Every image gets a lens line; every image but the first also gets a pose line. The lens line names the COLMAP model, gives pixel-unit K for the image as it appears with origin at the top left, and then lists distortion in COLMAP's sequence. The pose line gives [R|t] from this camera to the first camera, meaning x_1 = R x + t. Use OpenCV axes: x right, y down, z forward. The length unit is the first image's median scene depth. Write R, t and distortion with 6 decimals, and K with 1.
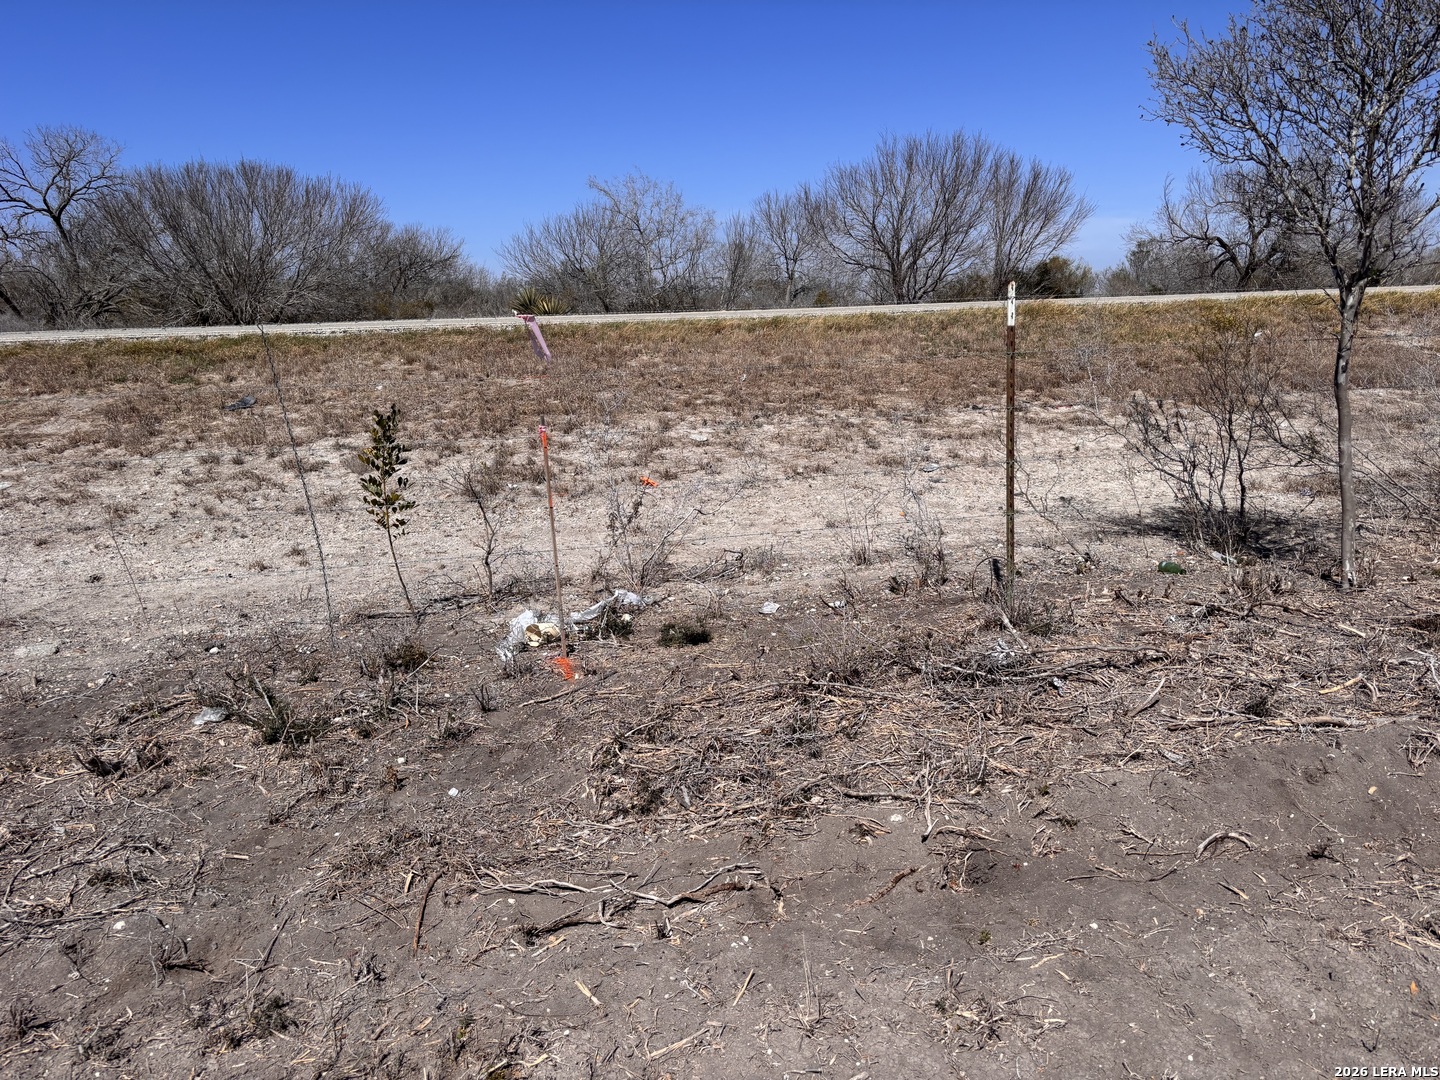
lens RADIAL K [[1099.7, 0, 720.9], [0, 1099.7, 540.1], [0, 0, 1]] dist [0.049065, -0.042177]
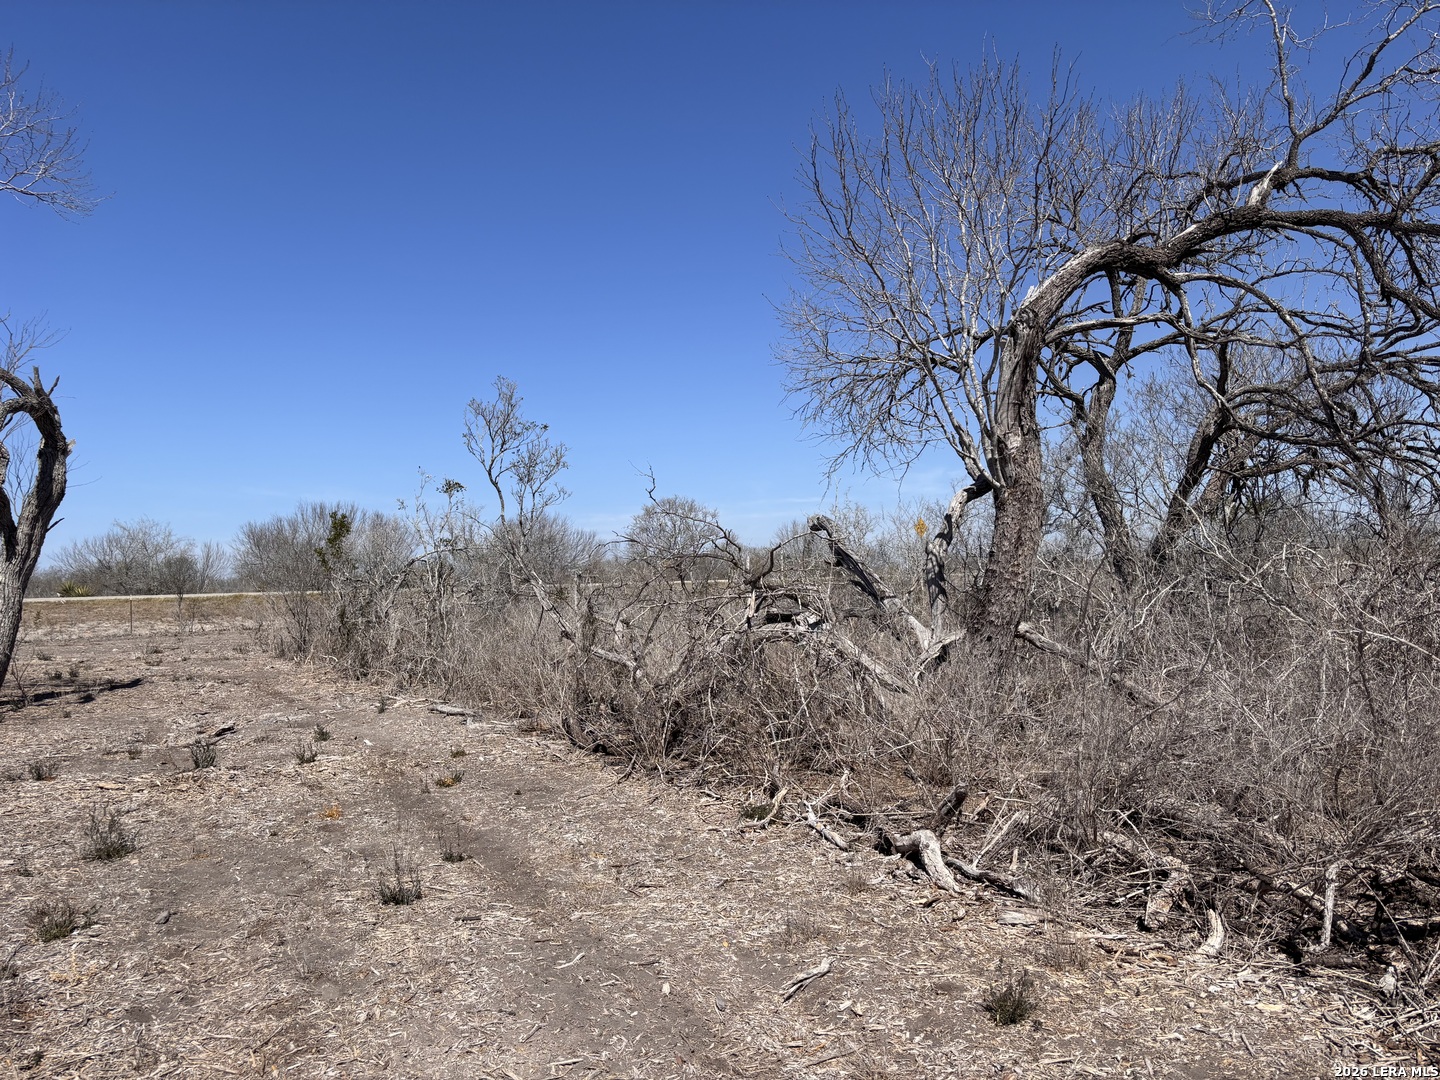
lens RADIAL K [[1099.7, 0, 720.3], [0, 1099.7, 538.8], [0, 0, 1]] dist [0.049065, -0.042177]
pose [[0.937677, 0.021184, 0.346861, 0.170143], [0.066405, 0.968825, -0.238682, 0.184126], [-0.341104, 0.246840, 0.907038, -0.912878]]
